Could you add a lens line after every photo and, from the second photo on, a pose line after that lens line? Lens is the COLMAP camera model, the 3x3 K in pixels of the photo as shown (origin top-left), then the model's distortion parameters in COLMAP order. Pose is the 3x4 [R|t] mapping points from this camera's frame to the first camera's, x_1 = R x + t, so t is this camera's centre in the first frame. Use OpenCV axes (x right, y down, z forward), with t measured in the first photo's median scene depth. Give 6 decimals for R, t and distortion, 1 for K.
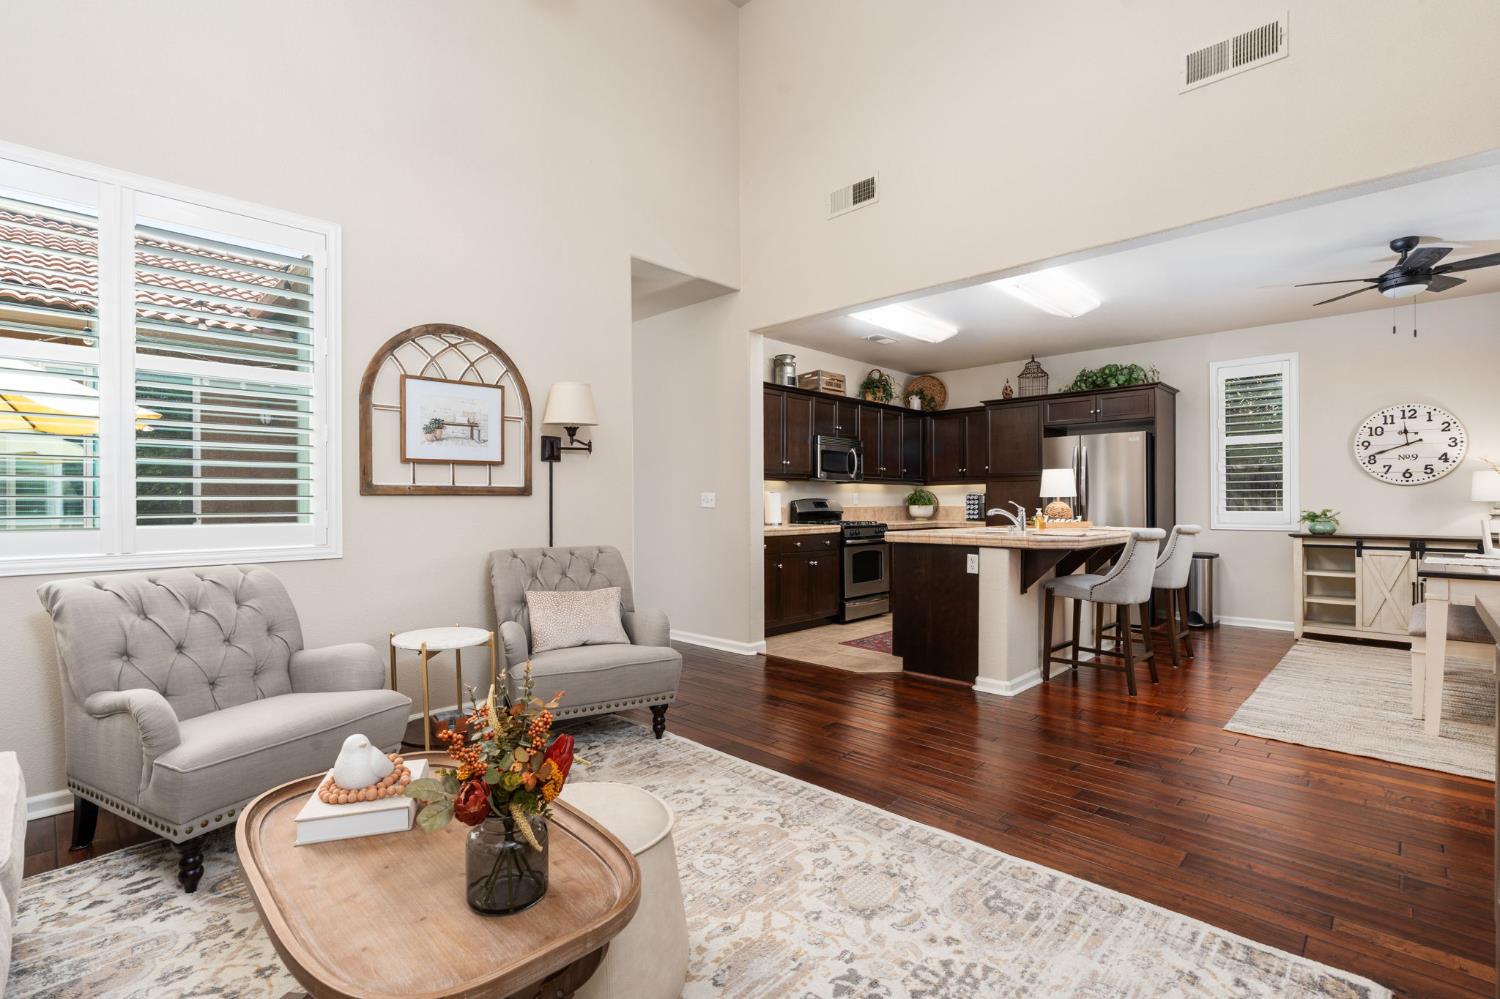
lens RADIAL K [[695.7, 0, 750.0], [0, 695.7, 499.5], [0, 0, 1]] dist [0.001201, 0.000130]
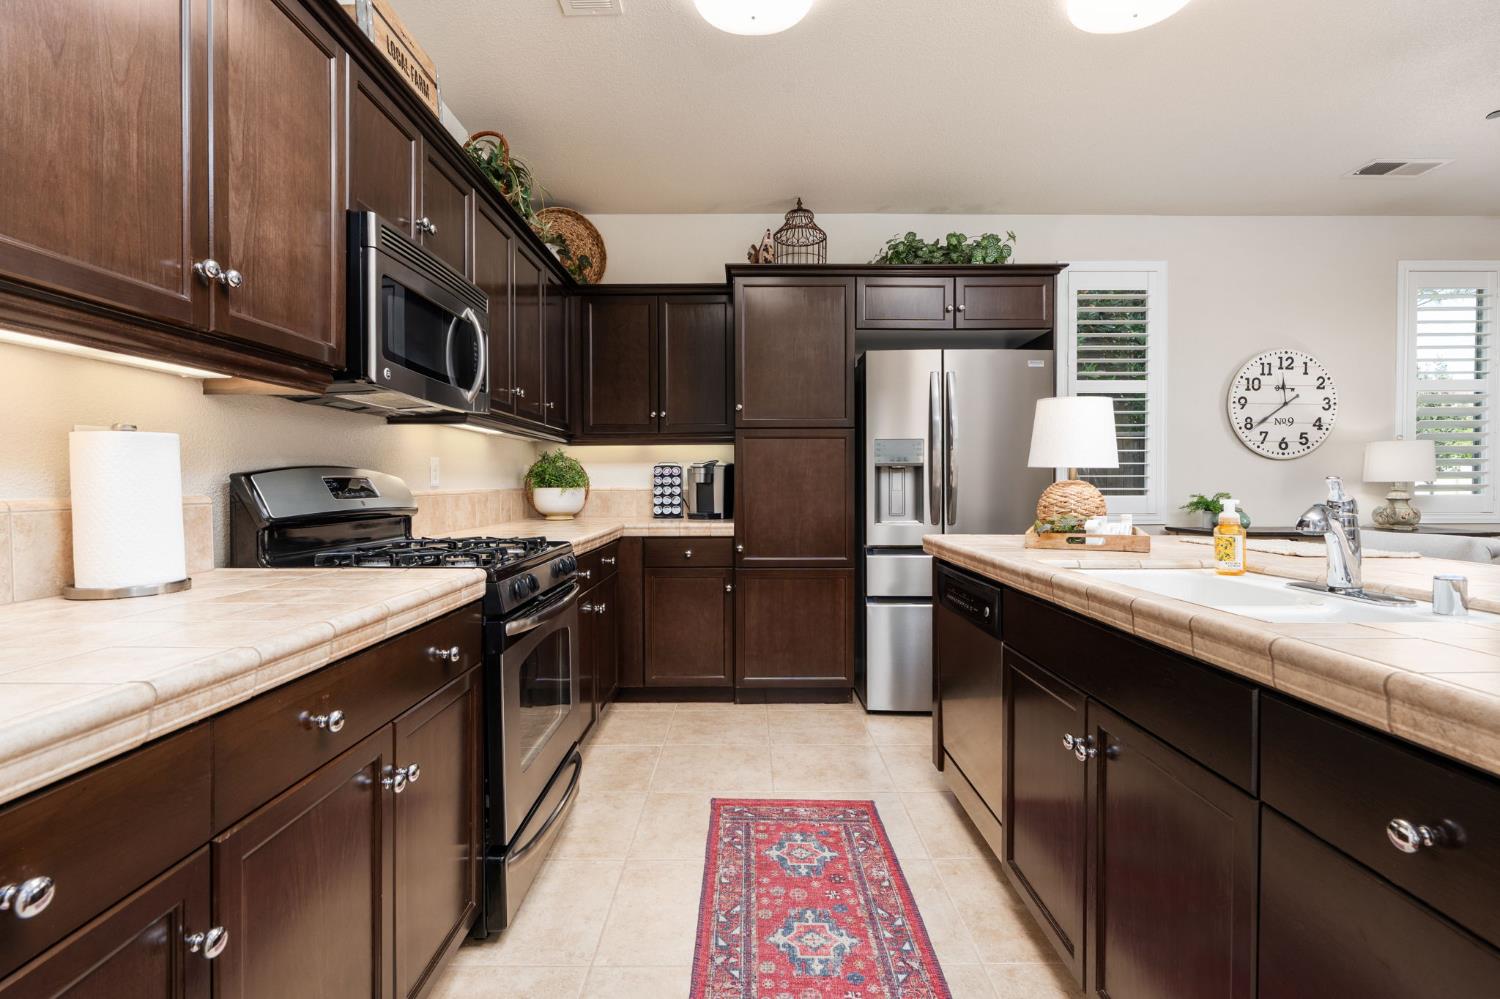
lens RADIAL K [[688.2, 0, 749.7], [0, 688.2, 491.2], [0, 0, 1]] dist [-0.000837, 0.000060]
pose [[0.719283, -0.007444, 0.694678, 0.027206], [-0.005196, 0.999857, 0.016094, 0.004244], [-0.694698, -0.015186, 0.719141, 0.843488]]
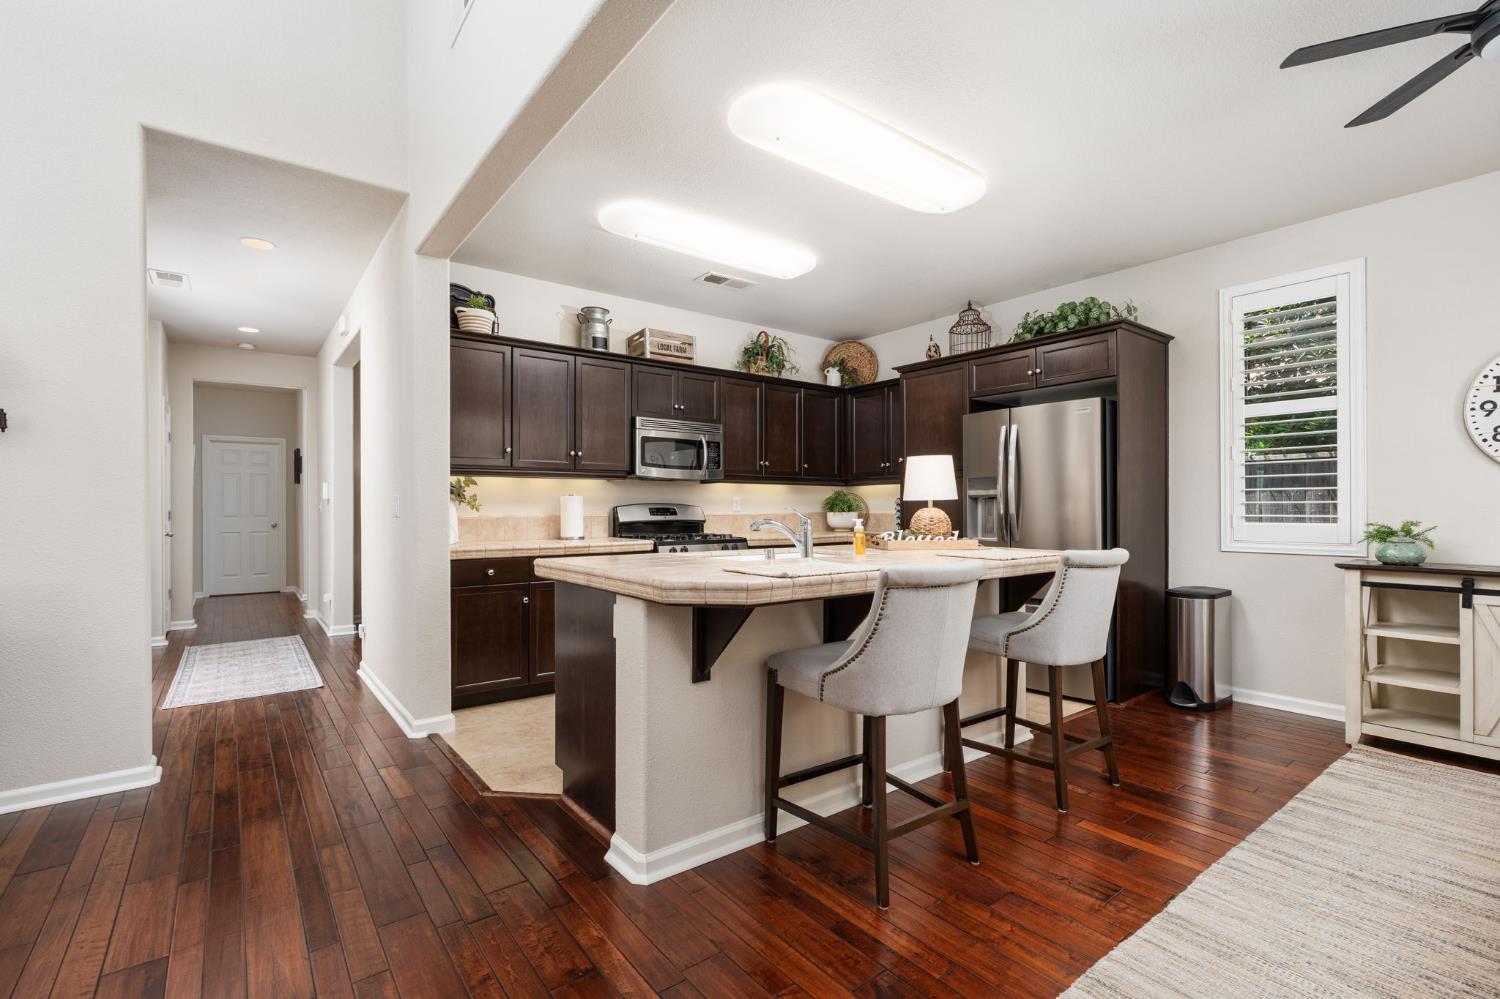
lens RADIAL K [[678.6, 0, 749.9], [0, 678.6, 508.1], [0, 0, 1]] dist [-0.001745, -0.000018]
pose [[0.988848, -0.000128, -0.148931, 0.371770], [0.000951, 0.999985, 0.005457, -0.000308], [0.148928, -0.005538, 0.988833, 0.364328]]
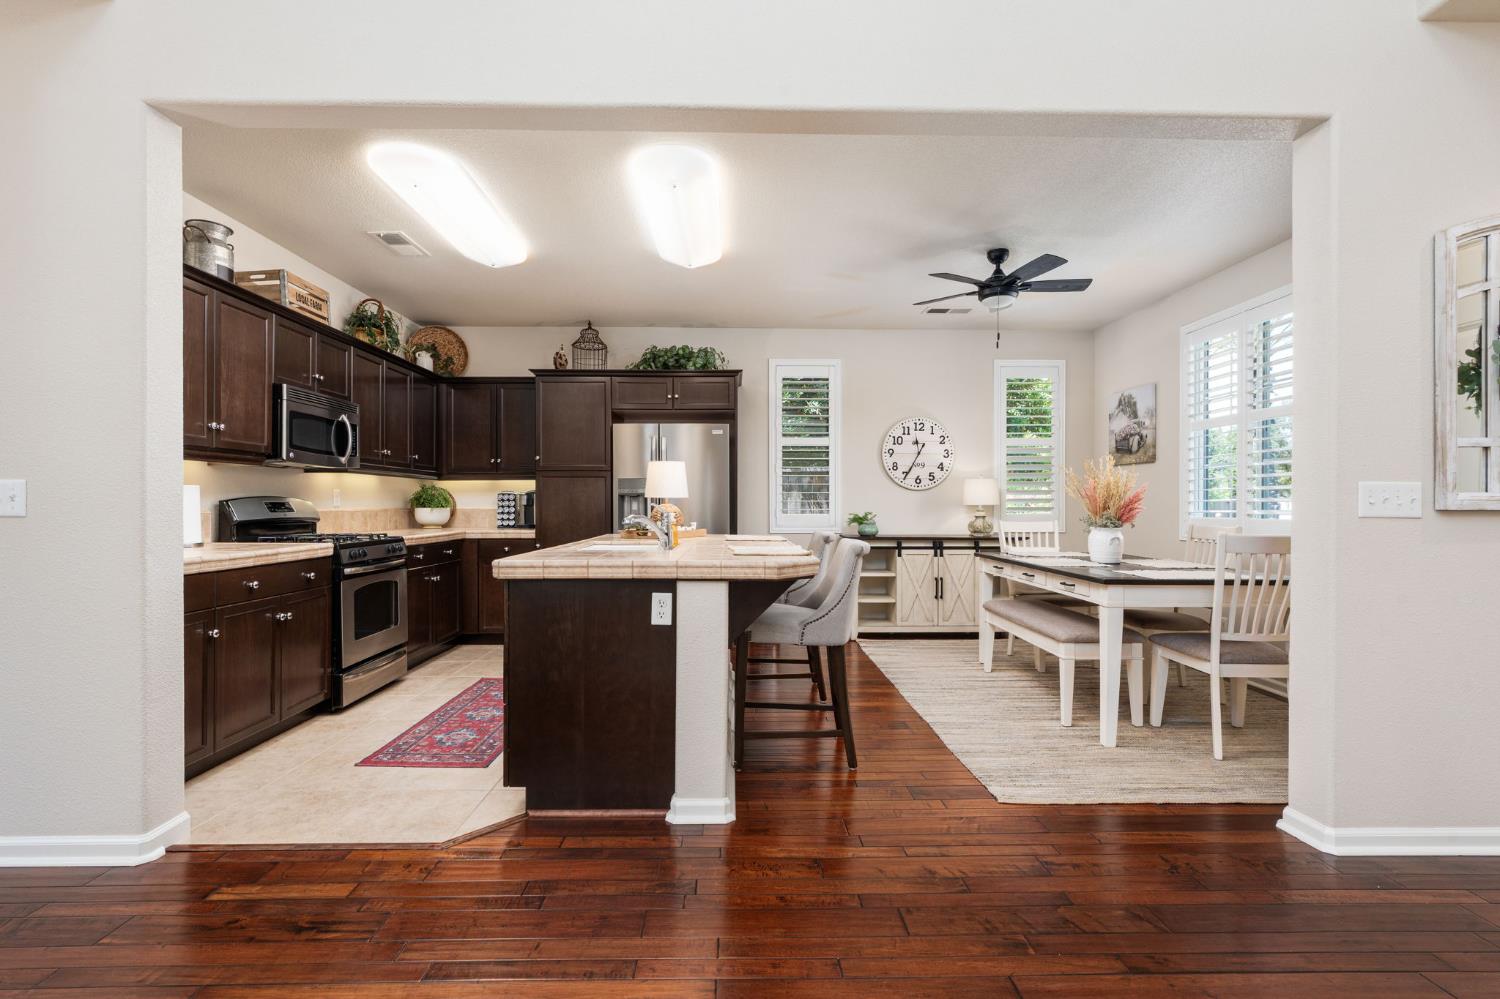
lens RADIAL K [[688.0, 0, 744.8], [0, 688.0, 504.1], [0, 0, 1]] dist [-0.000600, 0.000250]
pose [[0.709115, 0.002711, 0.705088, -0.034077], [-0.007355, 0.999967, 0.003552, -0.000011], [-0.705055, -0.007705, 0.709111, 0.399210]]
